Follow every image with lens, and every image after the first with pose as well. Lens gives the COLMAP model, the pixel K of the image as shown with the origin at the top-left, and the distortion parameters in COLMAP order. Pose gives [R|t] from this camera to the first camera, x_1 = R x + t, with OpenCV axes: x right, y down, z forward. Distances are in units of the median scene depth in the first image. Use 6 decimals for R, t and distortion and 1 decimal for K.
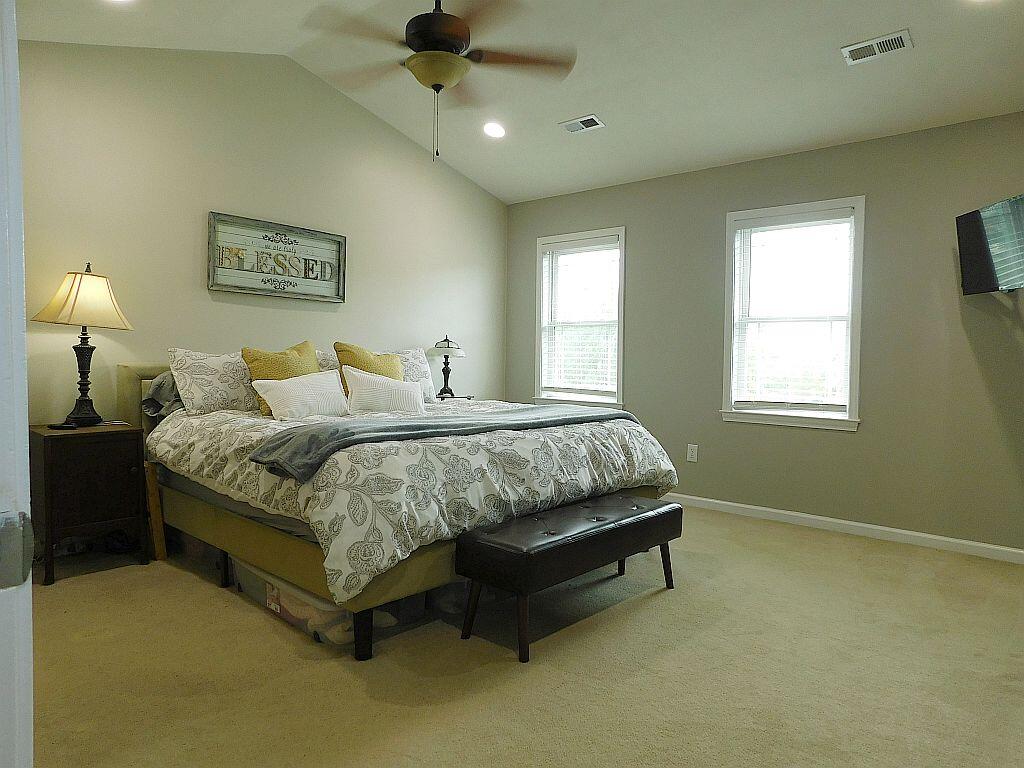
lens RADIAL K [[677.7, 0, 507.4], [0, 677.7, 384.3], [0, 0, 1]] dist [-0.060053, 0.045052]
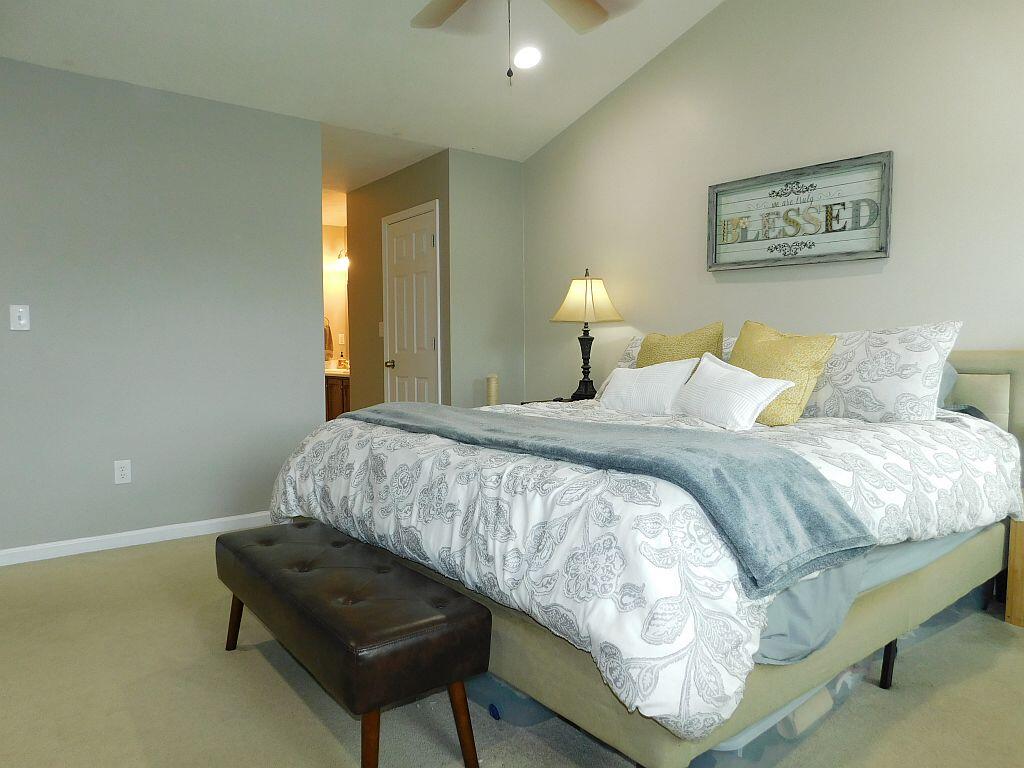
lens RADIAL K [[677.7, 0, 507.4], [0, 677.7, 384.3], [0, 0, 1]] dist [-0.060053, 0.045052]
pose [[-0.165148, 0.038098, -0.985533, 0.481971], [-0.038419, 0.998247, 0.045028, -0.016408], [0.985520, 0.045300, -0.163395, 0.824016]]
